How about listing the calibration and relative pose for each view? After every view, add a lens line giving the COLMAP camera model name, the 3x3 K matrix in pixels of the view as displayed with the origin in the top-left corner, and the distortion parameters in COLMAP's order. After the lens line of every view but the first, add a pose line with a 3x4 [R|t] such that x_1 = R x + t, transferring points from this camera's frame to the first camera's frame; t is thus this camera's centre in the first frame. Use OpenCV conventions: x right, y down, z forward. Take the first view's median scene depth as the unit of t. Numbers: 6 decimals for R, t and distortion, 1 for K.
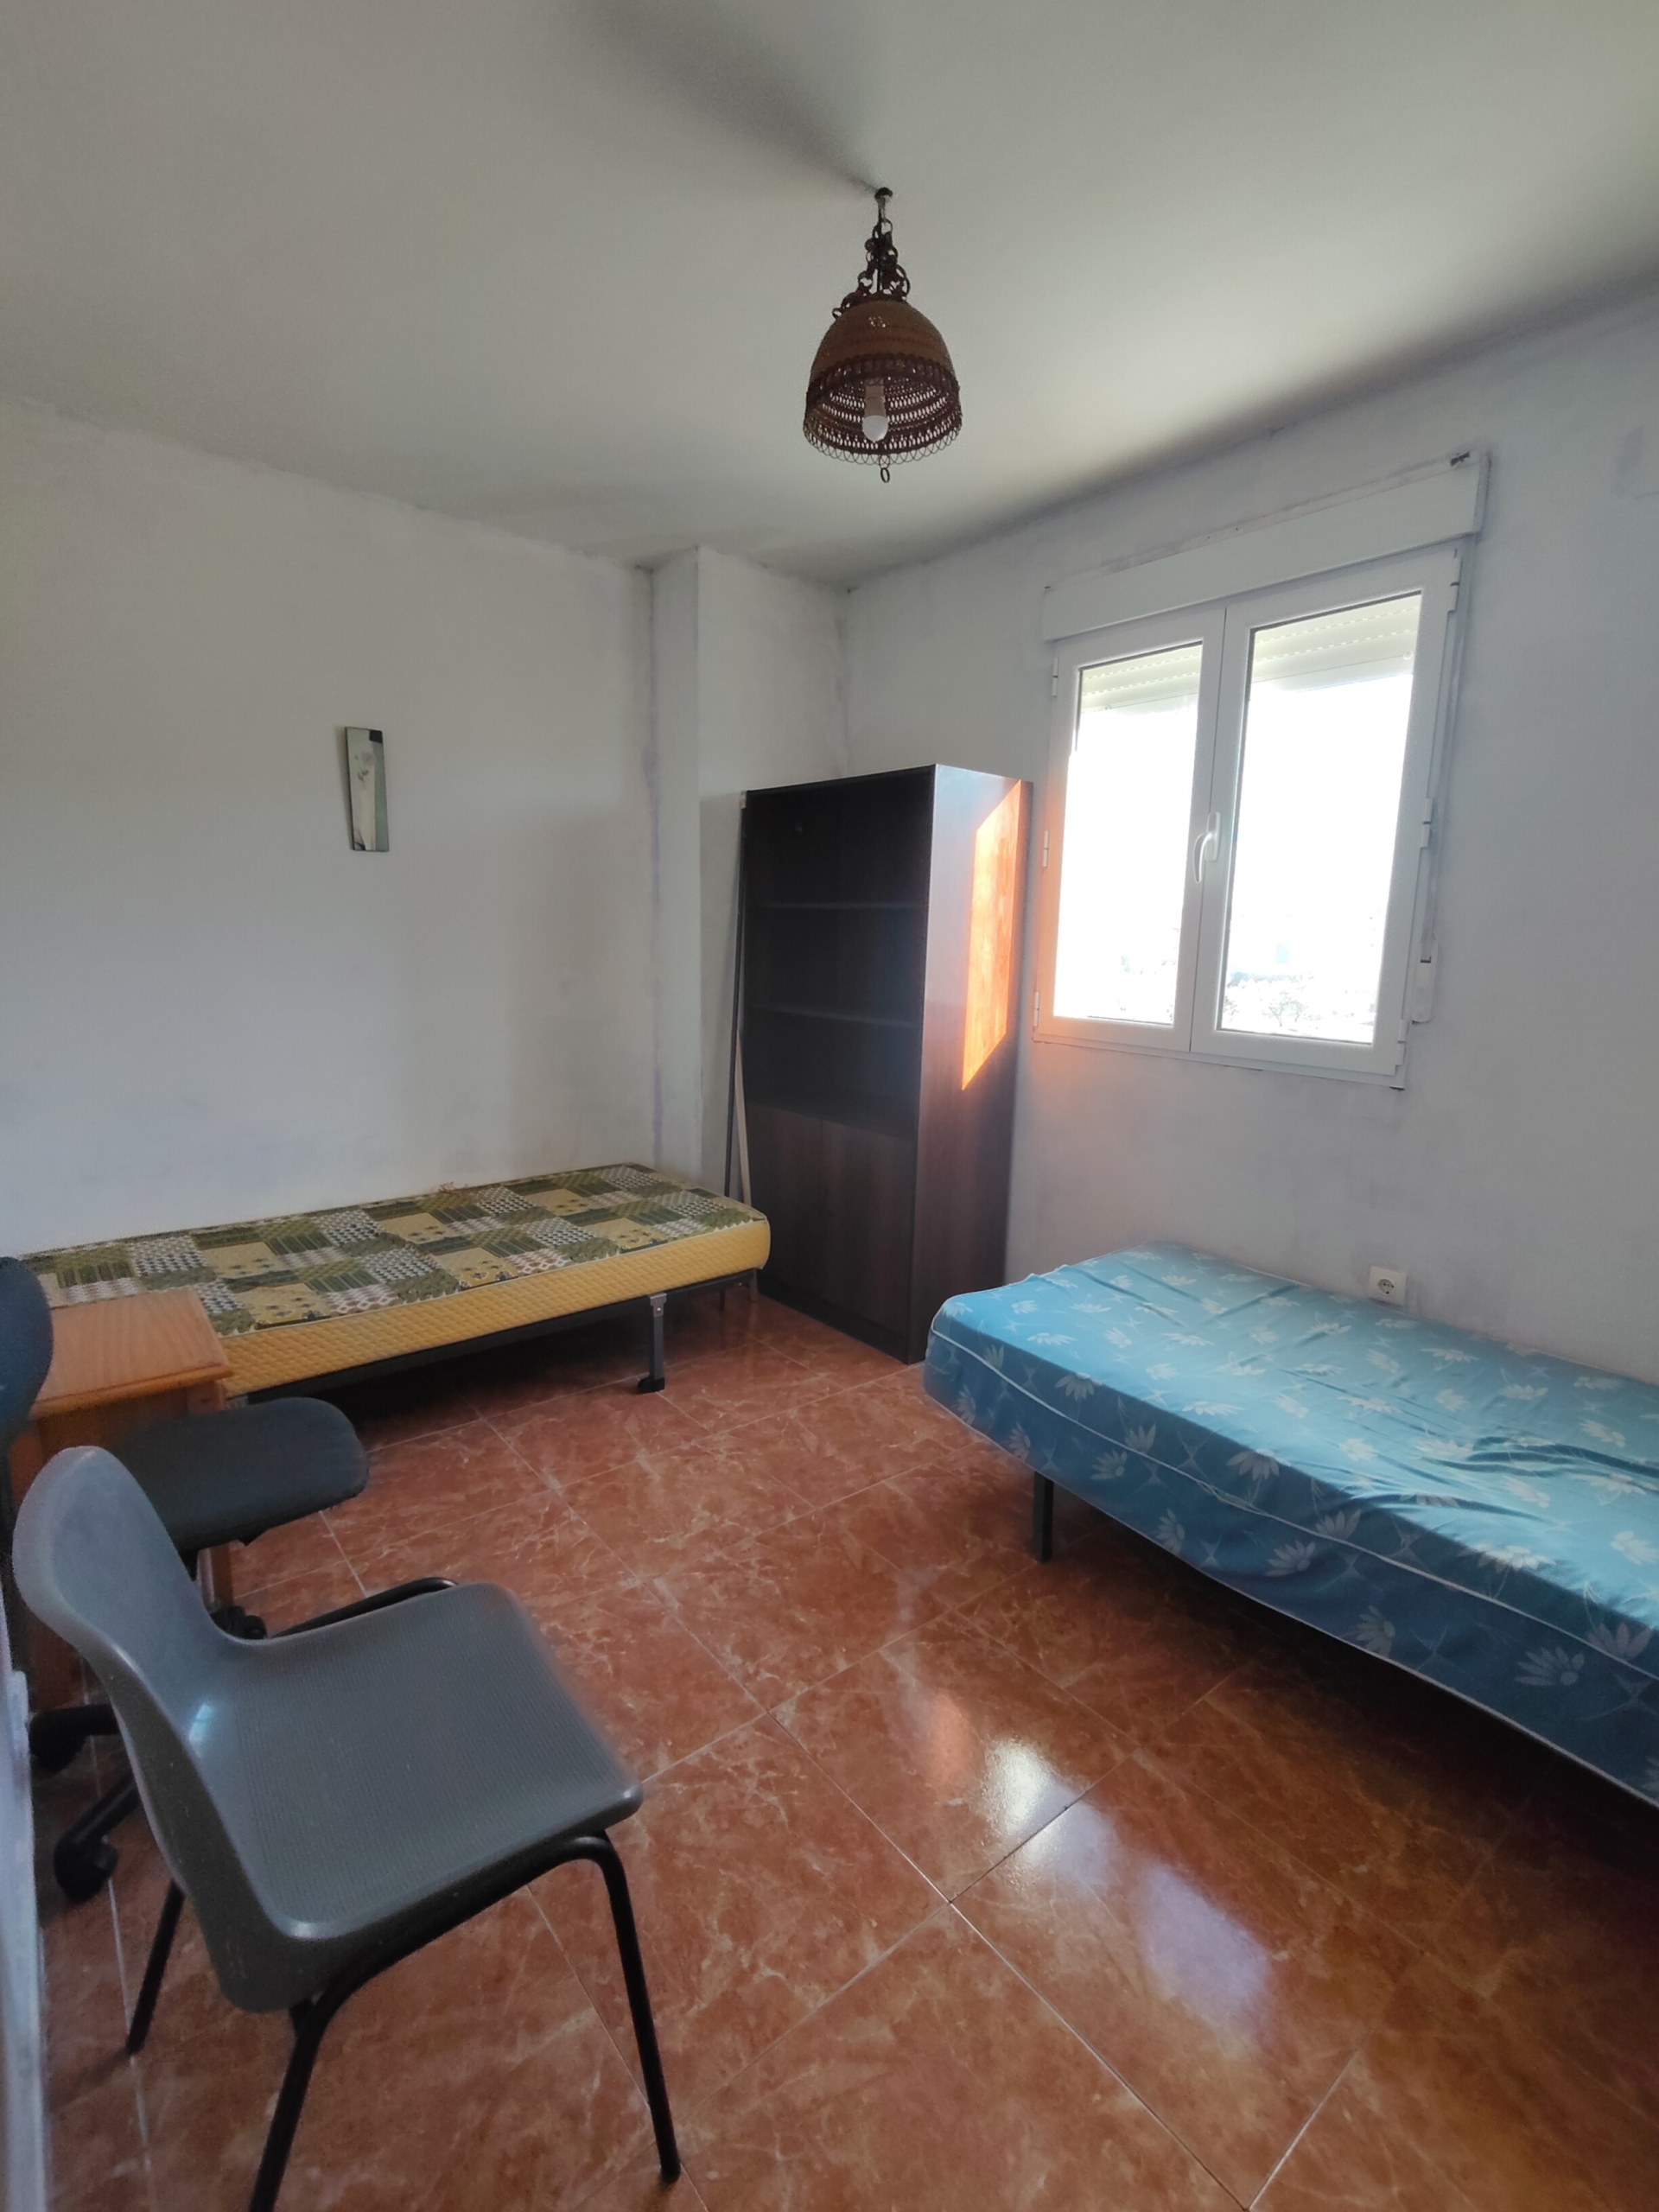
lens RADIAL K [[1039.0, 0, 868.1], [0, 1039.0, 1101.4], [0, 0, 1]] dist [-0.000999, -0.000368]
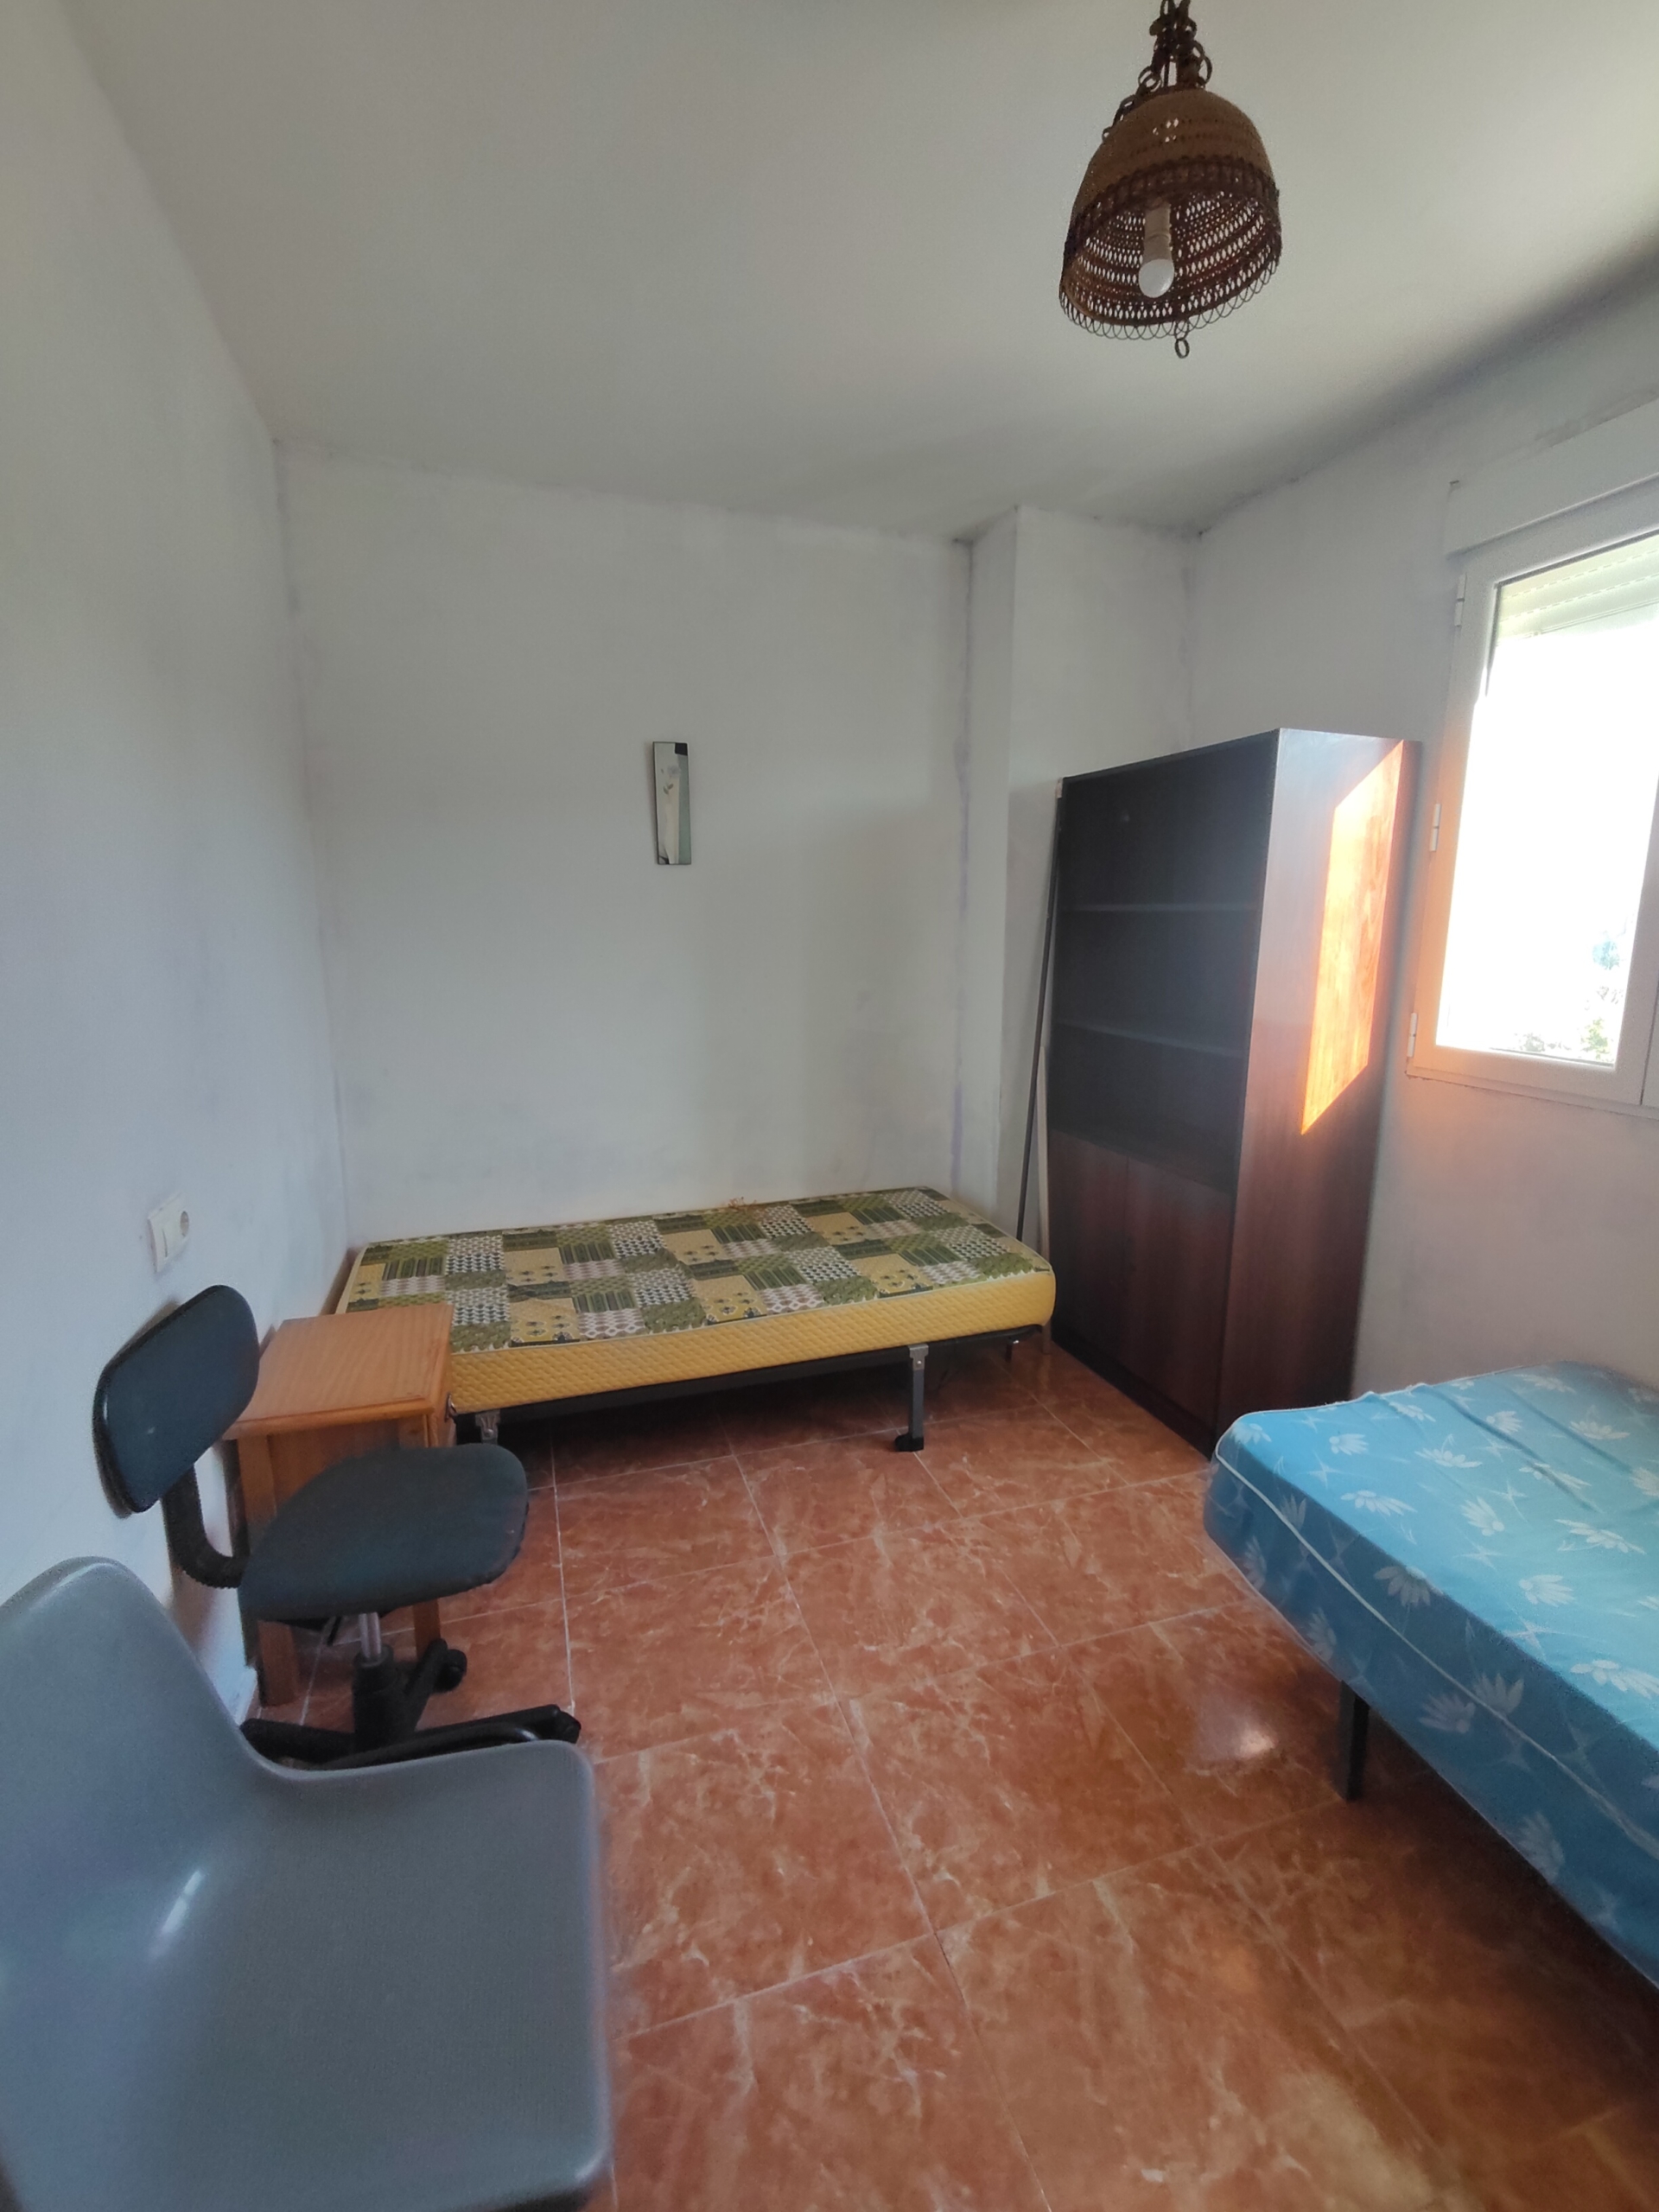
lens RADIAL K [[1037.5, 0, 863.9], [0, 1037.5, 1108.6], [0, 0, 1]] dist [-0.000043, -0.000170]
pose [[0.933047, 0.044803, -0.356953, 0.075392], [-0.039869, 0.998981, 0.021173, -0.043120], [0.357537, -0.005524, 0.933882, 0.163325]]
